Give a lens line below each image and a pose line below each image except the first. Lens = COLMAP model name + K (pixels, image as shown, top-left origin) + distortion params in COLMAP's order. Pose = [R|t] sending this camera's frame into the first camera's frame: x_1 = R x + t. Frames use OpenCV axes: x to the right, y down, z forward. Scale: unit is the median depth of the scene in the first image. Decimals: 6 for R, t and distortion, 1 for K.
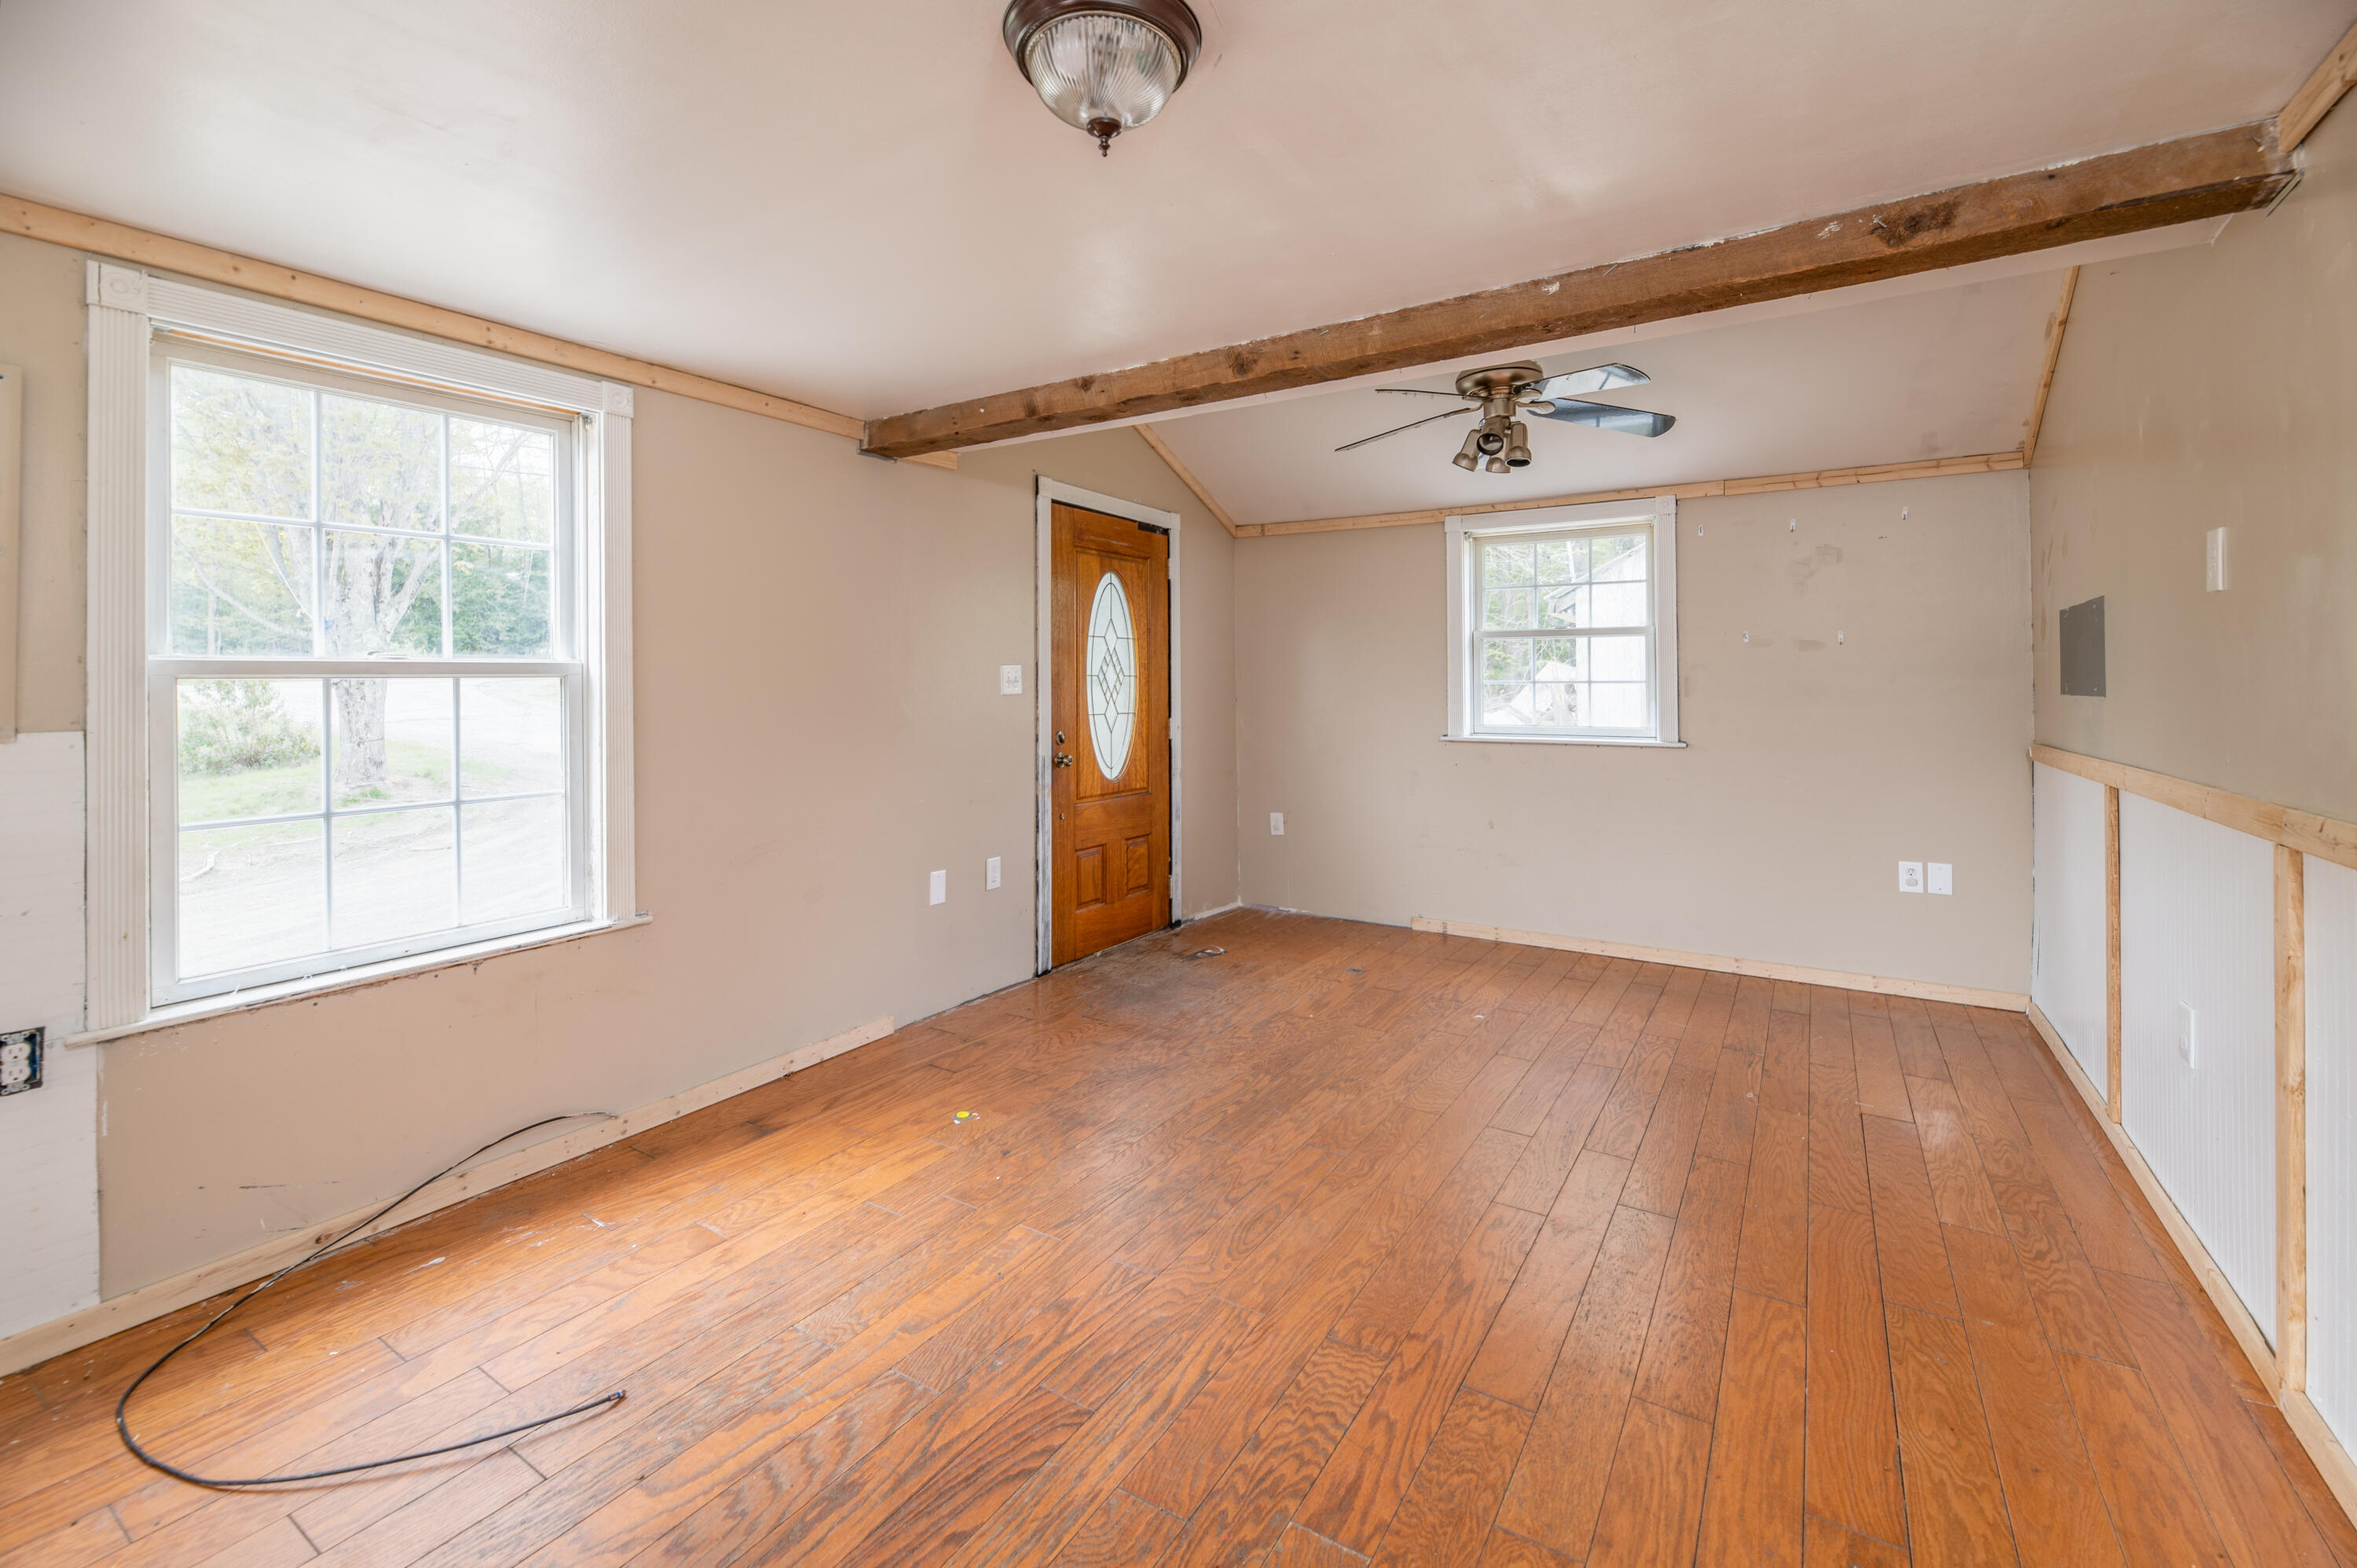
lens RADIAL K [[988.2, 0, 1185.0], [0, 988.2, 667.5], [0, 0, 1]] dist [0.002140, 0.000007]
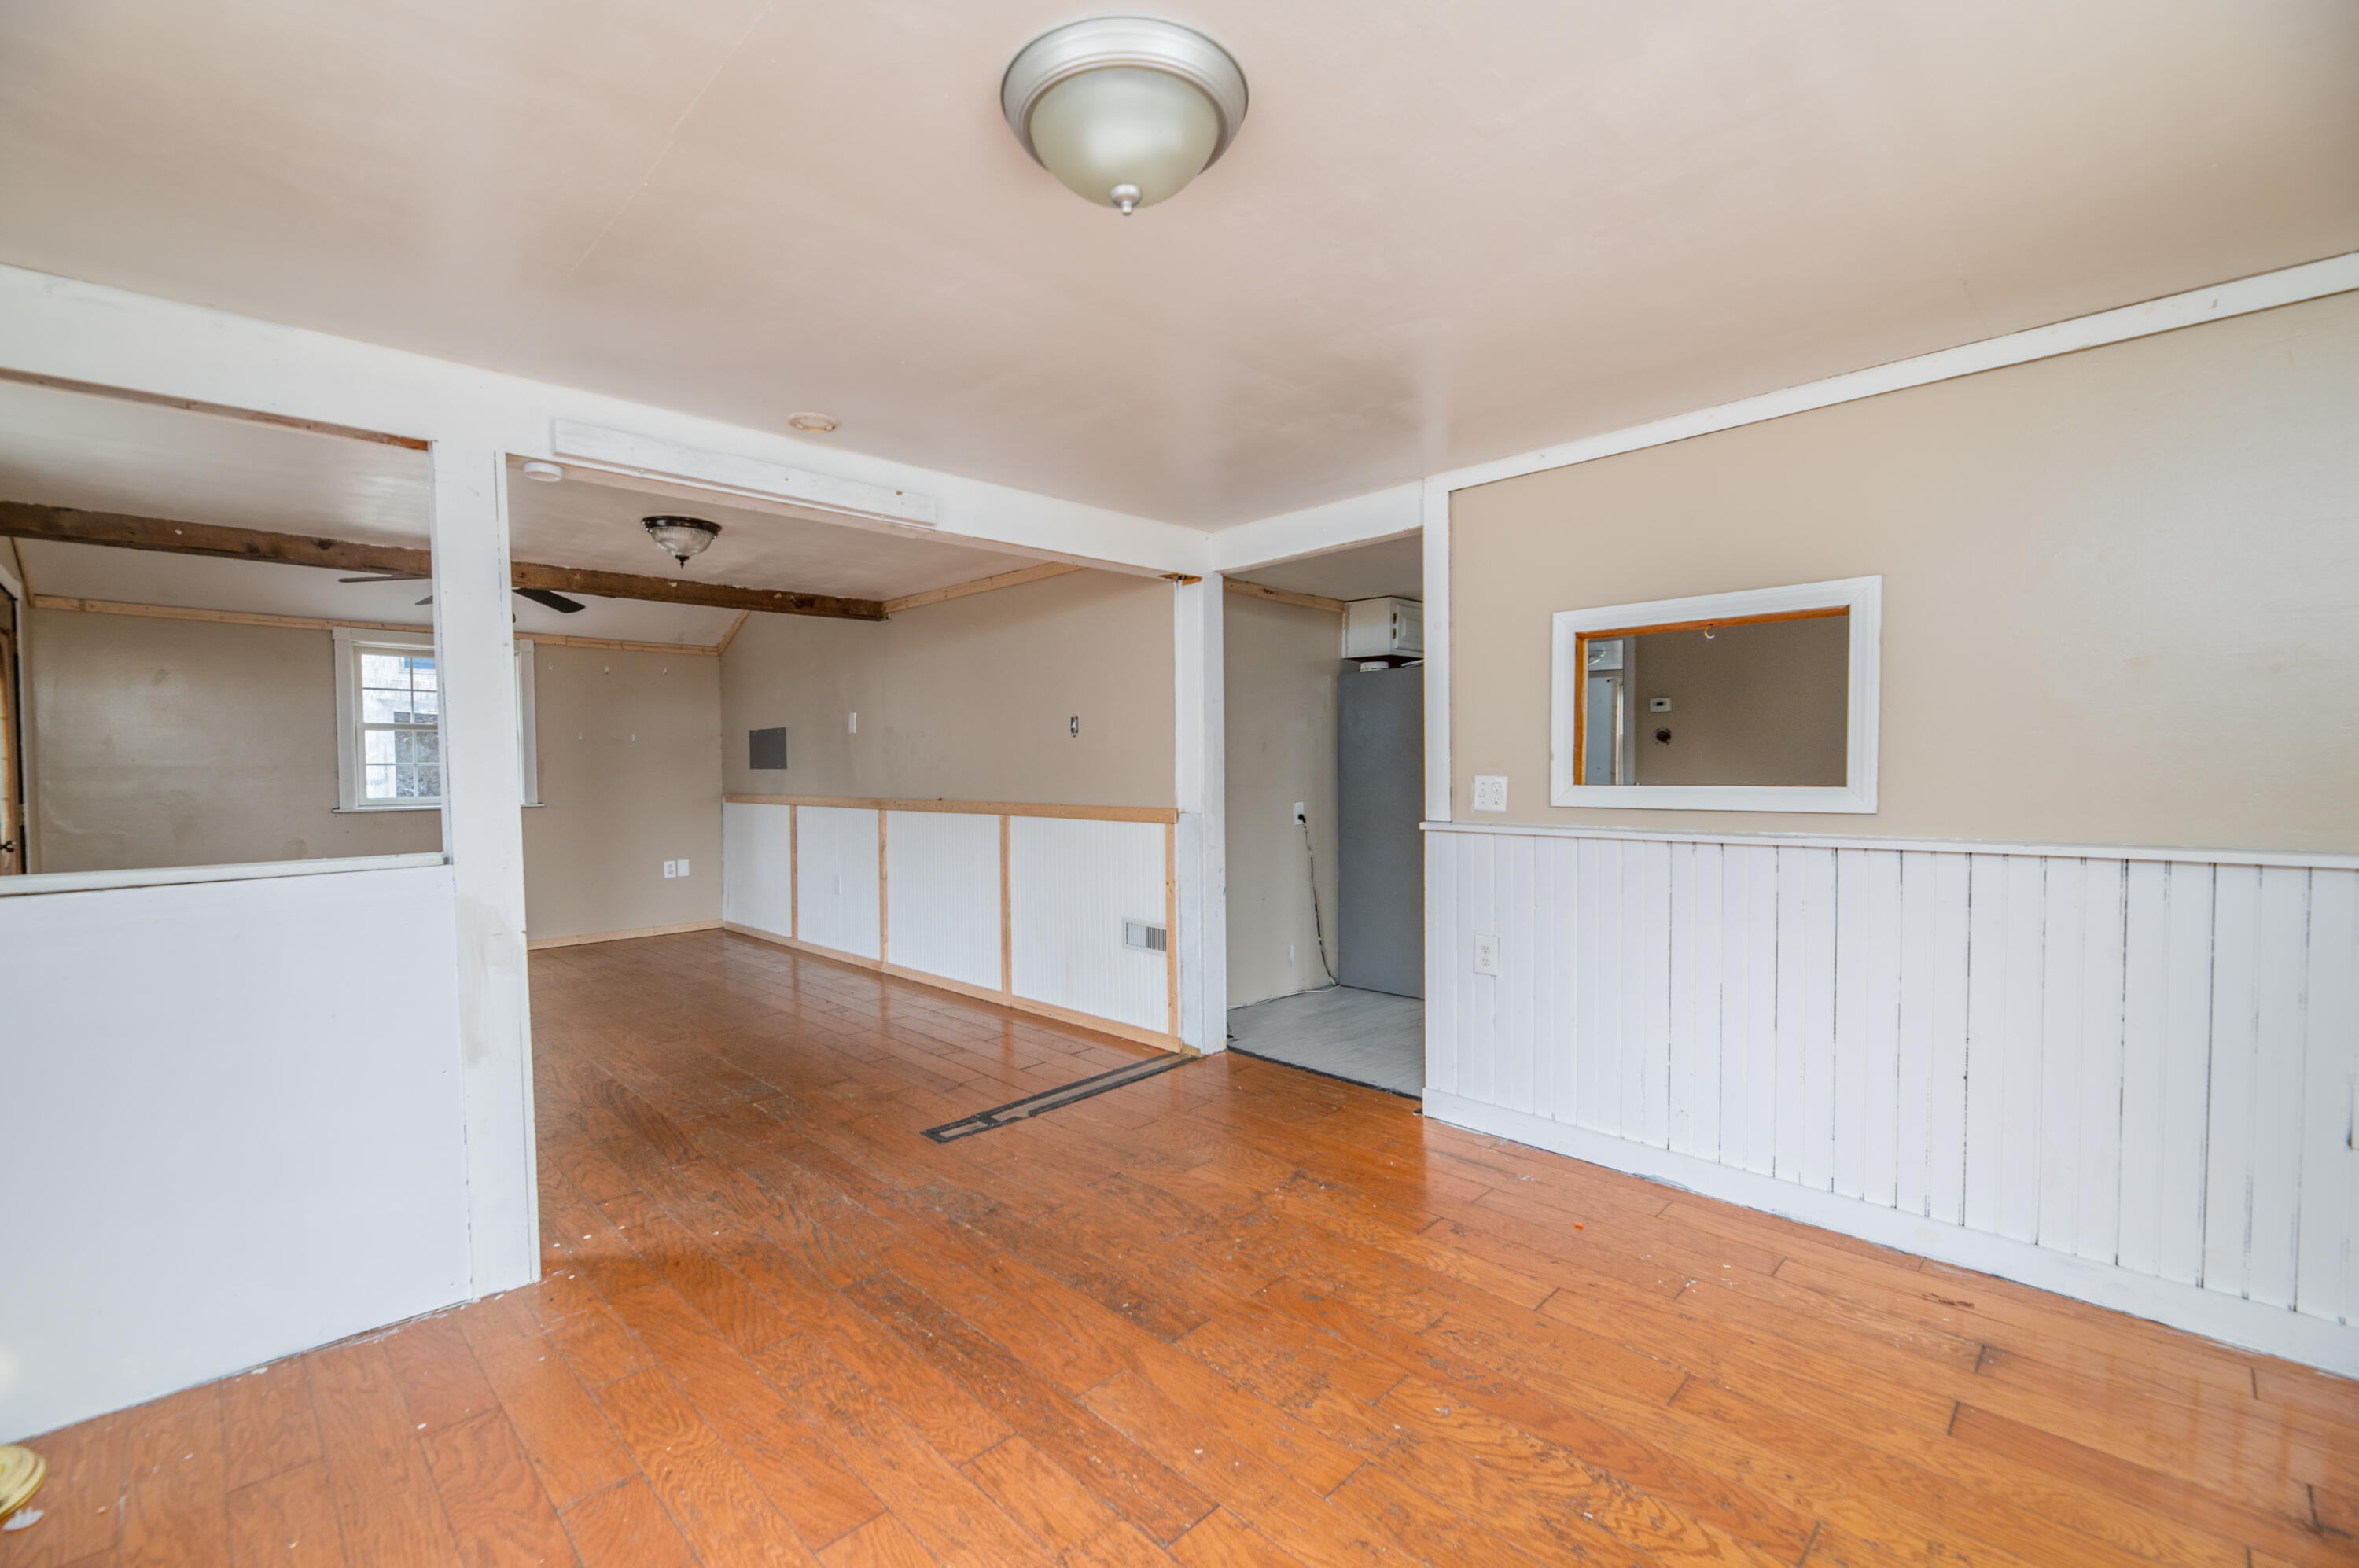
lens RADIAL K [[974.0, 0, 1167.1], [0, 974.0, 791.7], [0, 0, 1]] dist [-0.001055, -0.000087]
pose [[0.220340, -0.028371, 0.975011, -1.208642], [-0.010746, 0.999446, 0.031510, -0.002351], [-0.975364, -0.017420, 0.219913, -0.445162]]
